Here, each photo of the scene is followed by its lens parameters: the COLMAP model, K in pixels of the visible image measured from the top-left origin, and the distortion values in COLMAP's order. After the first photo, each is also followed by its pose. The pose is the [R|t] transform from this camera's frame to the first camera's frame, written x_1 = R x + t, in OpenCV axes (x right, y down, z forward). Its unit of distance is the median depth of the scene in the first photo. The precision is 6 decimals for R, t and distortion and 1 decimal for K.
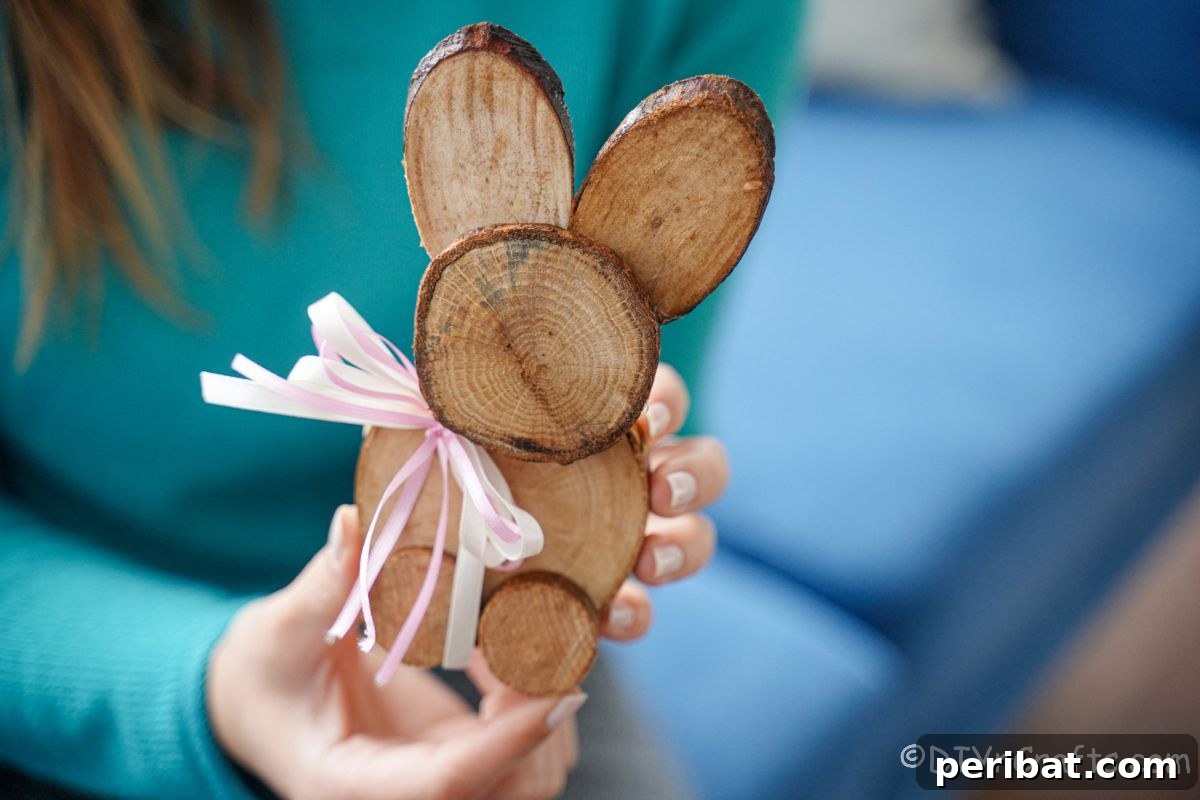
lens RADIAL K [[2574.6, 0, 600.0], [0, 2574.6, 400.0], [0, 0, 1]] dist [0.355238, 0.084602]
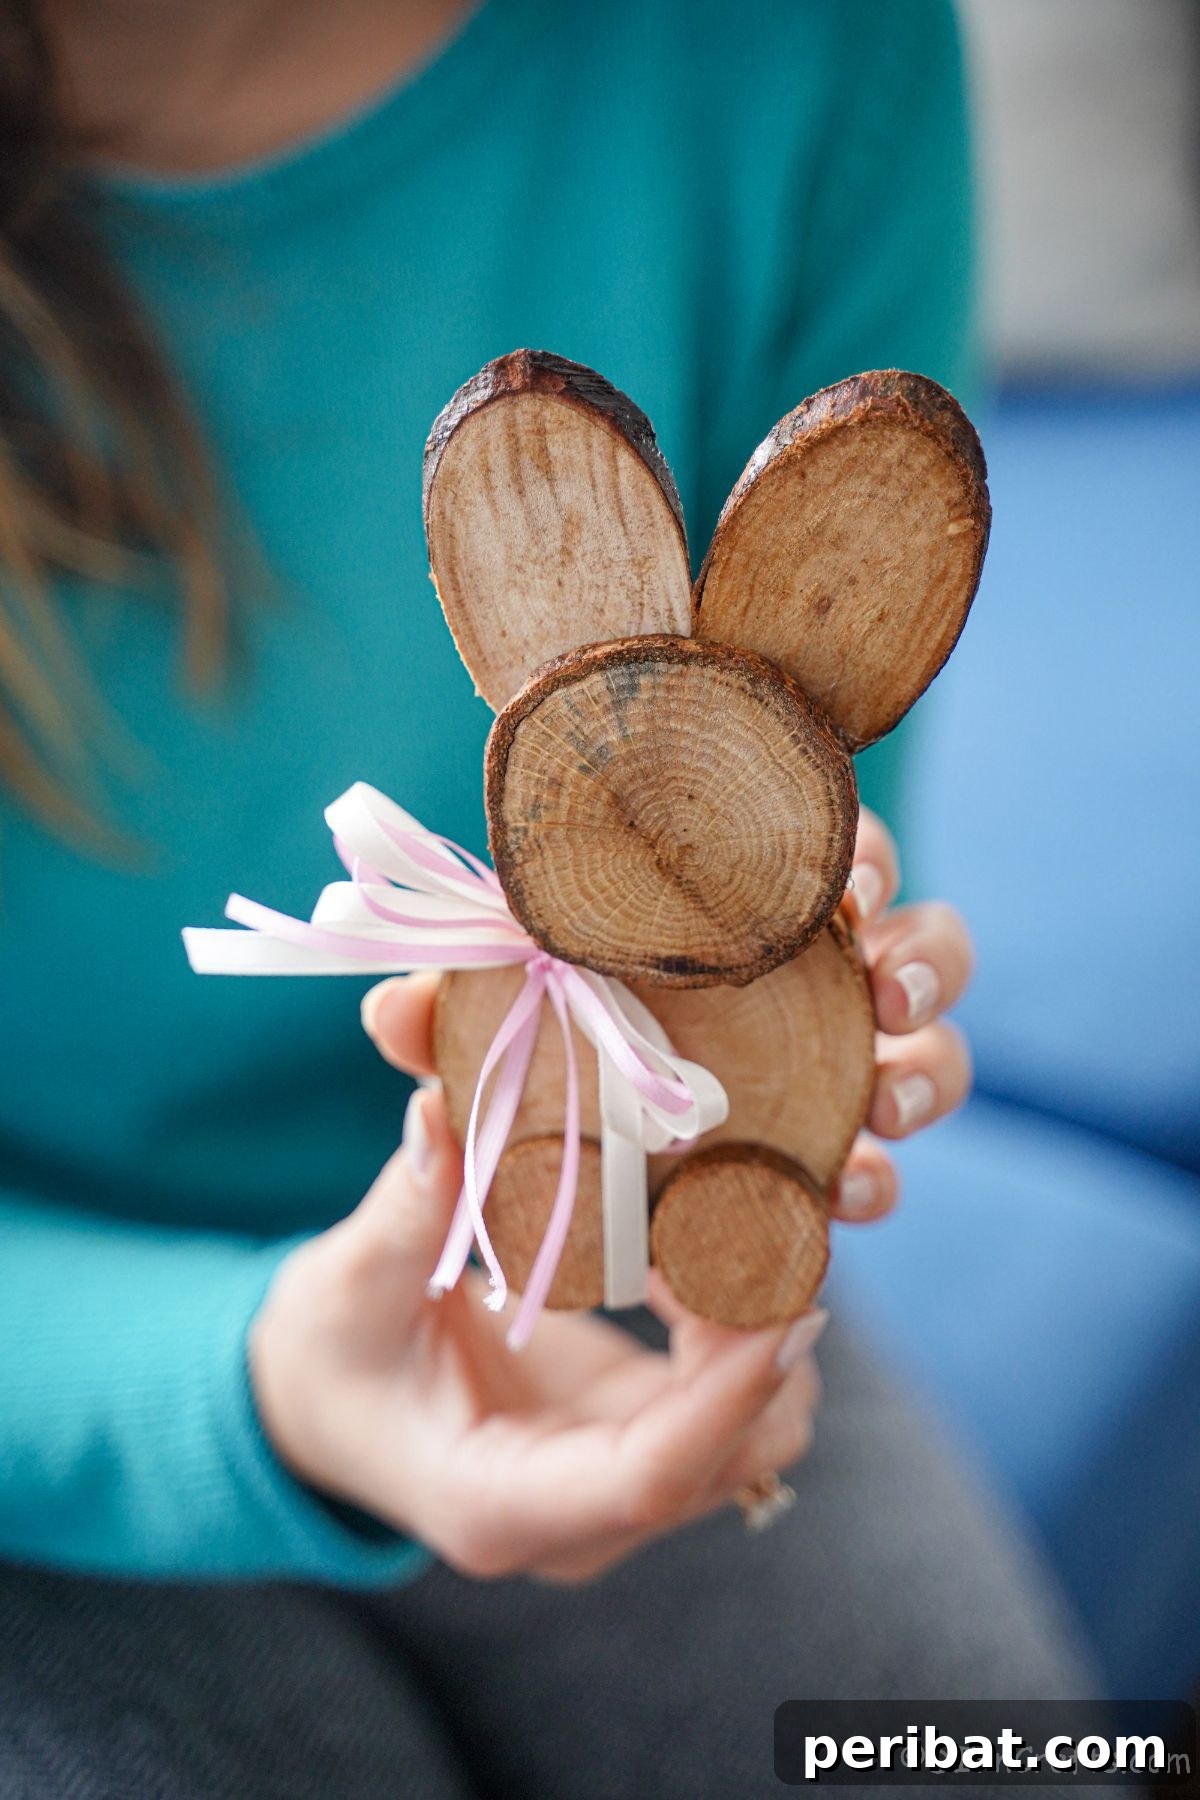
lens RADIAL K [[3862.0, 0, 600.0], [0, 3862.0, 900.0], [0, 0, 1]] dist [0.355238, 0.084602]
pose [[0.986963, -0.156968, -0.035568, -0.011028], [0.158294, 0.986656, 0.038127, -0.041135], [0.029108, -0.043260, 0.998640, 0.005392]]
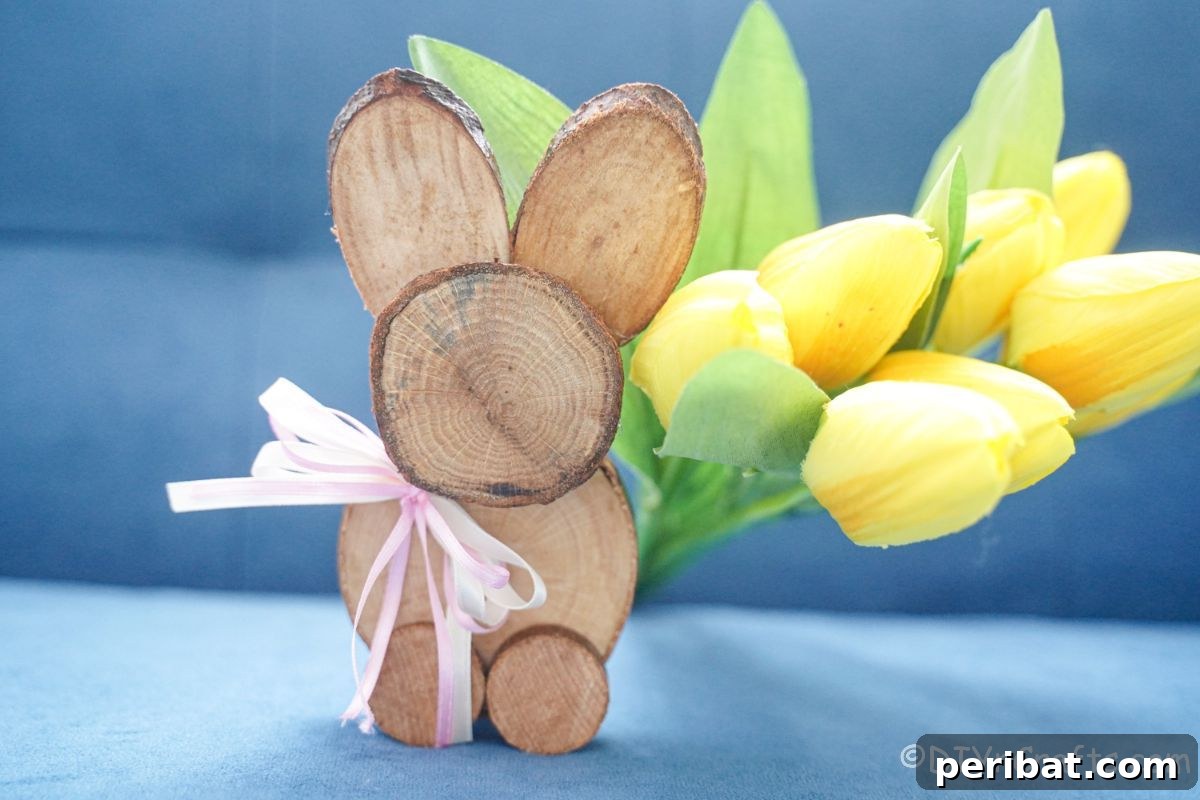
lens RADIAL K [[1670.1, 0, 608.3], [0, 1670.1, 390.6], [0, 0, 1]] dist [0.097458, 0.030835]
pose [[0.983660, -0.165775, 0.070221, -0.028416], [0.174498, 0.973880, -0.145286, 0.080524], [-0.044302, 0.155166, 0.986895, 0.375661]]
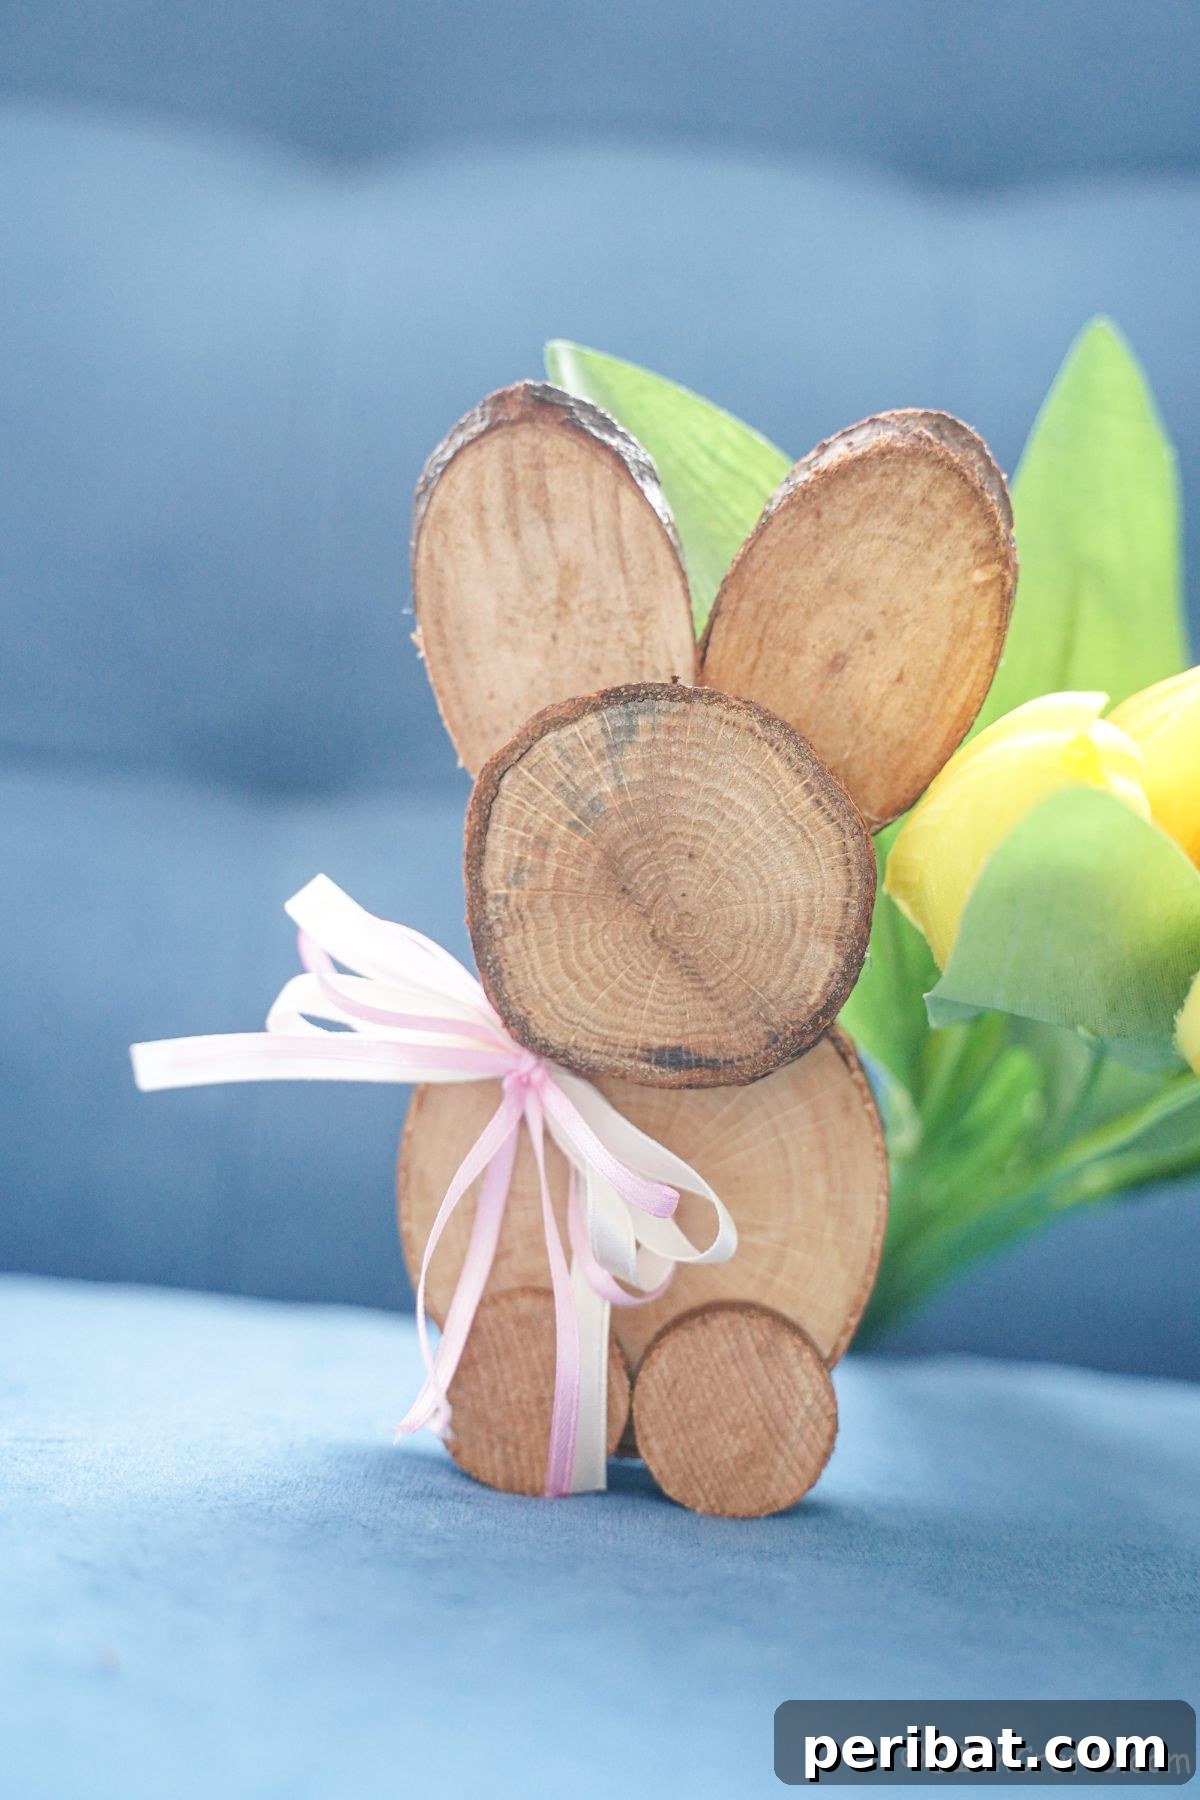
lens RADIAL K [[2505.2, 0, 600.0], [0, 2505.2, 900.0], [0, 0, 1]] dist [0.097458, 0.030835]
pose [[0.991381, -0.129855, 0.017364, -0.051451], [0.129631, 0.953101, -0.273486, 0.139910], [0.018964, 0.273379, 0.961719, 0.442553]]
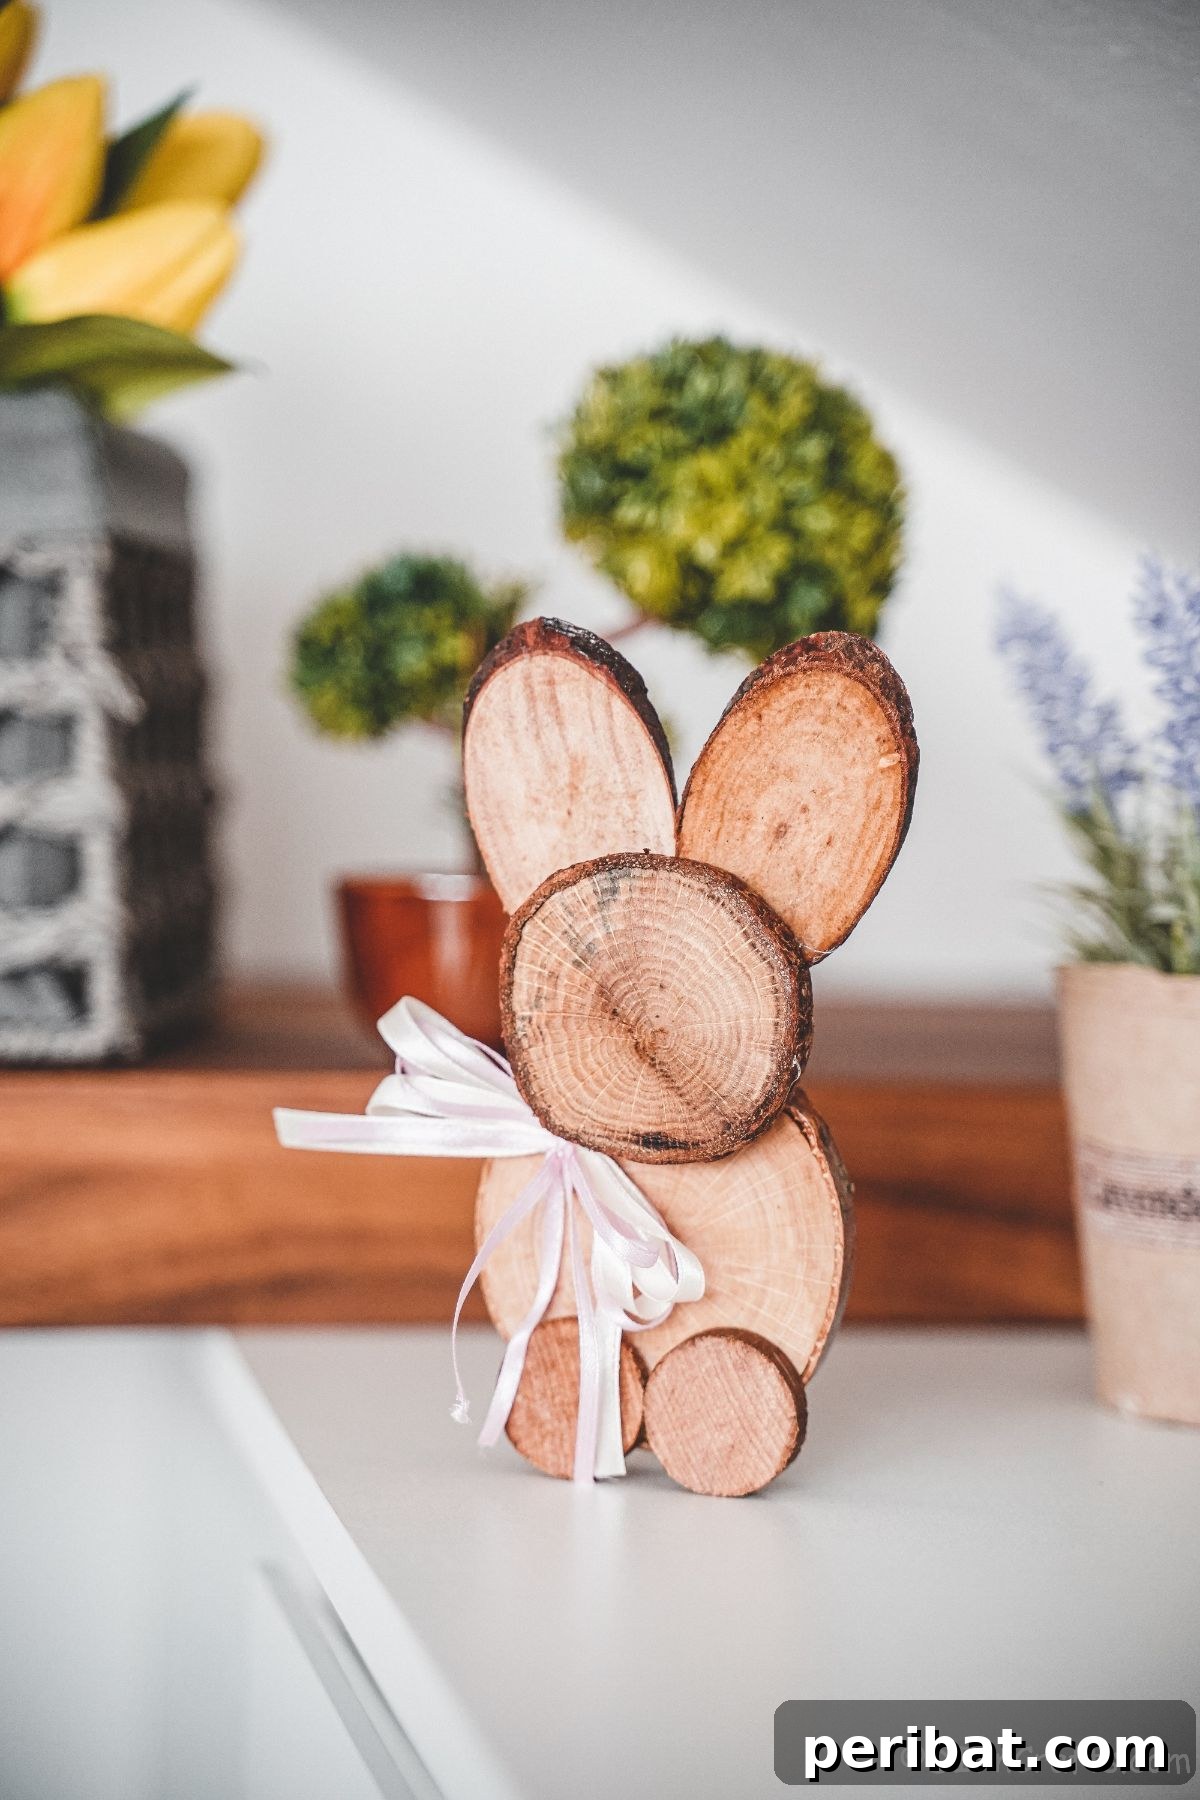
lens RADIAL K [[3862.0, 0, 600.0], [0, 3862.0, 900.0], [0, 0, 1]] dist [0.355238, 0.084602]
pose [[0.964775, -0.146854, -0.218272, 0.220917], [0.089450, 0.963377, -0.252791, 0.241800], [0.247402, 0.224362, 0.942579, -0.109959]]
